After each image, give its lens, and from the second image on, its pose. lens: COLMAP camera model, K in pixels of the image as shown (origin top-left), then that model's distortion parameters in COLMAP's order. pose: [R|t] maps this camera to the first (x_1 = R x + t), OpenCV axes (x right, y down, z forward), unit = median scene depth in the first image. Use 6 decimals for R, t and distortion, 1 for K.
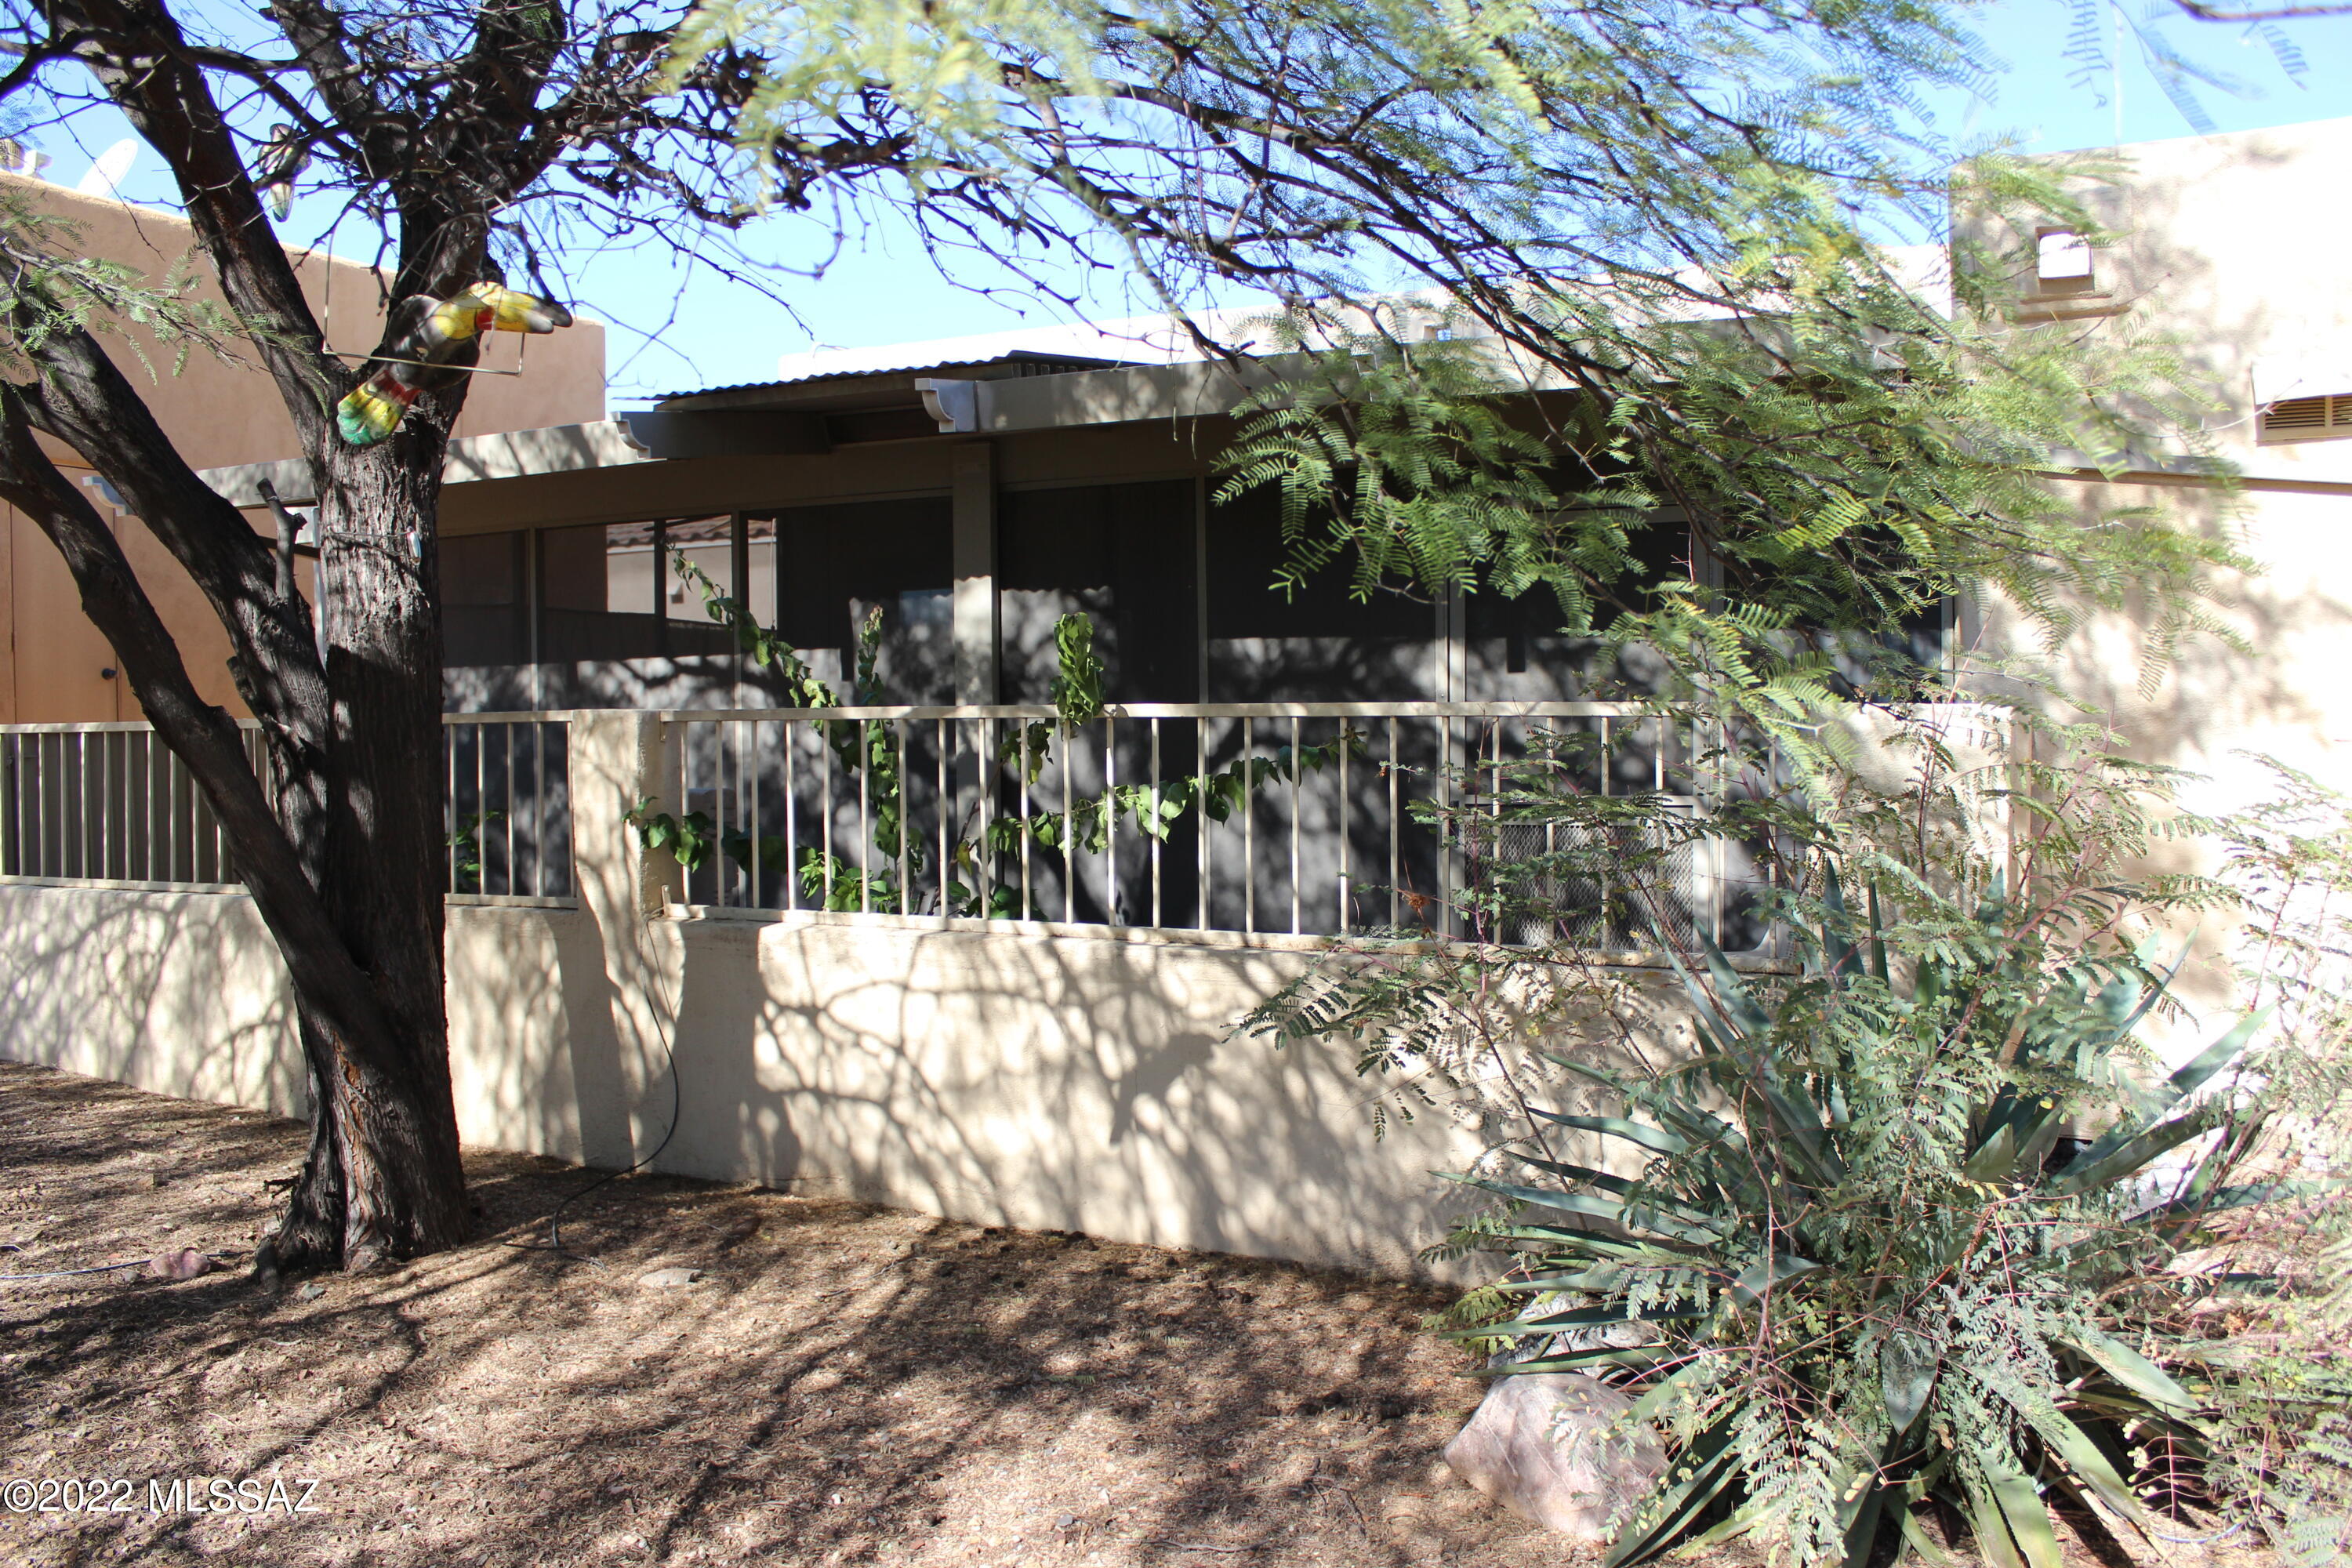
lens RADIAL K [[1953.6, 0, 1149.7], [0, 1953.6, 788.4], [0, 0, 1]] dist [-0.165024, 0.157777]
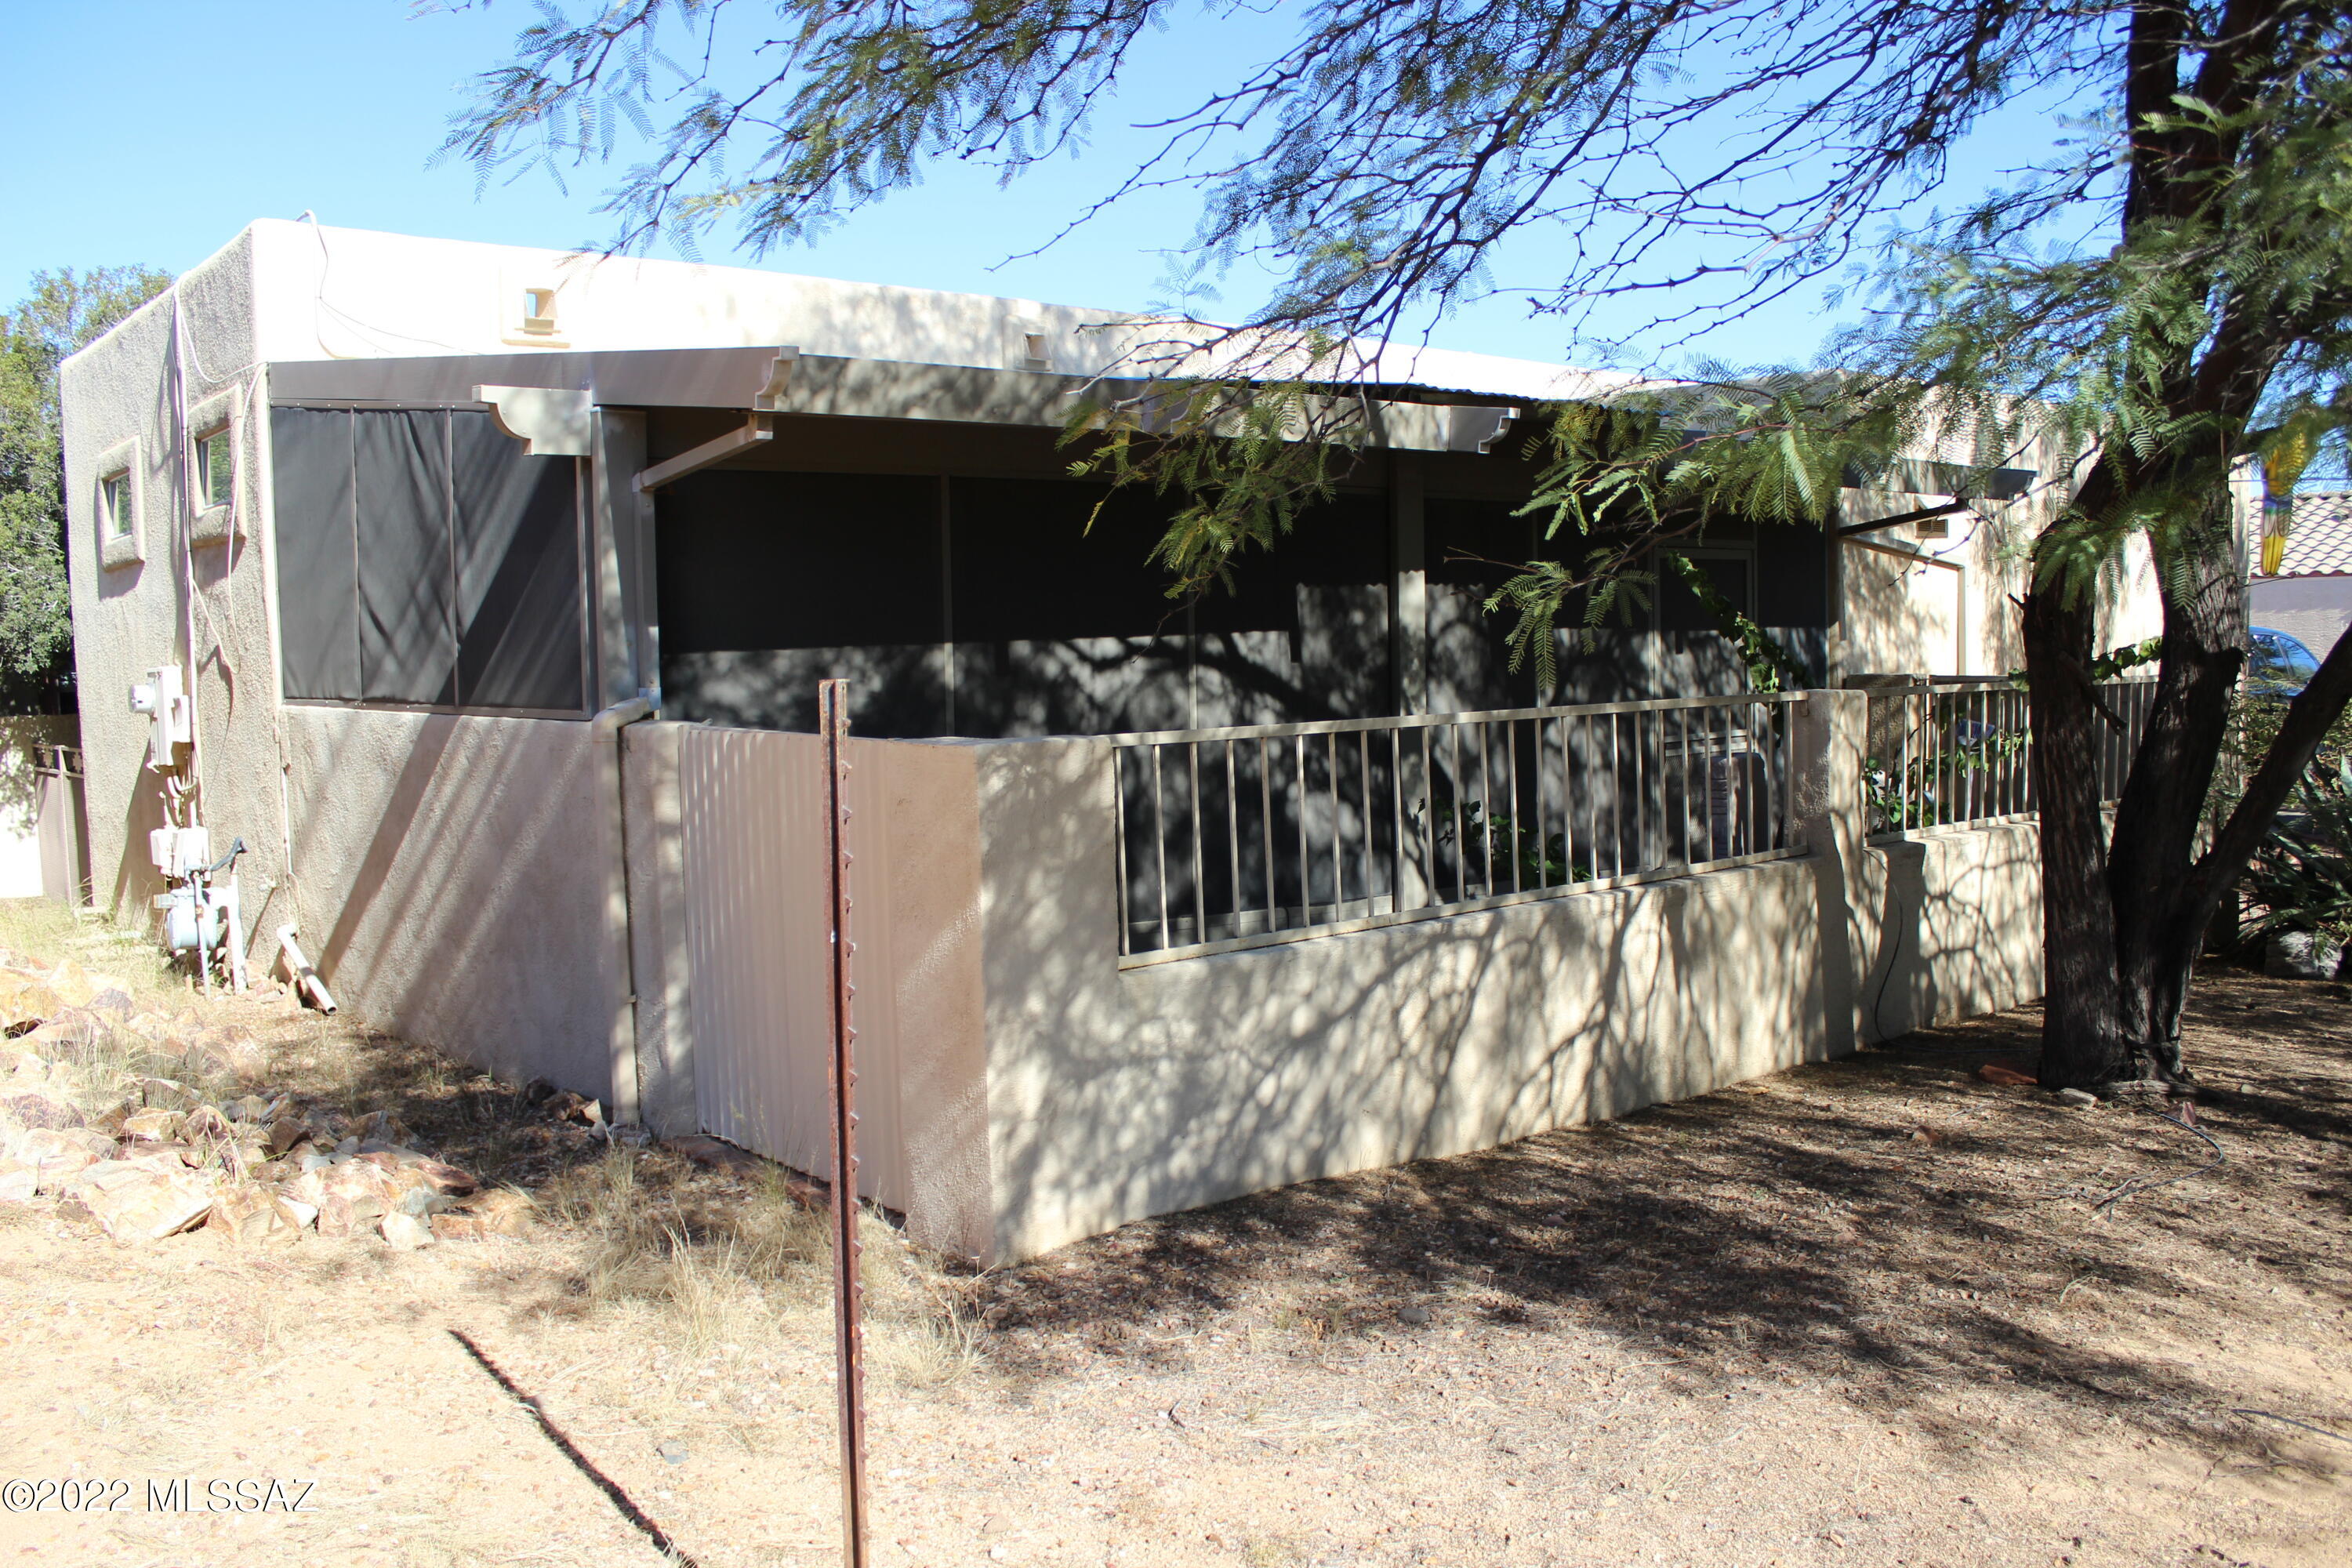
lens RADIAL K [[1953.6, 0, 1149.7], [0, 1953.6, 788.4], [0, 0, 1]] dist [-0.165024, 0.157777]
pose [[0.412797, -0.067374, 0.908328, -1.372054], [0.050548, 0.997418, 0.051010, -0.054036], [-0.909419, 0.024857, 0.415137, 0.765470]]
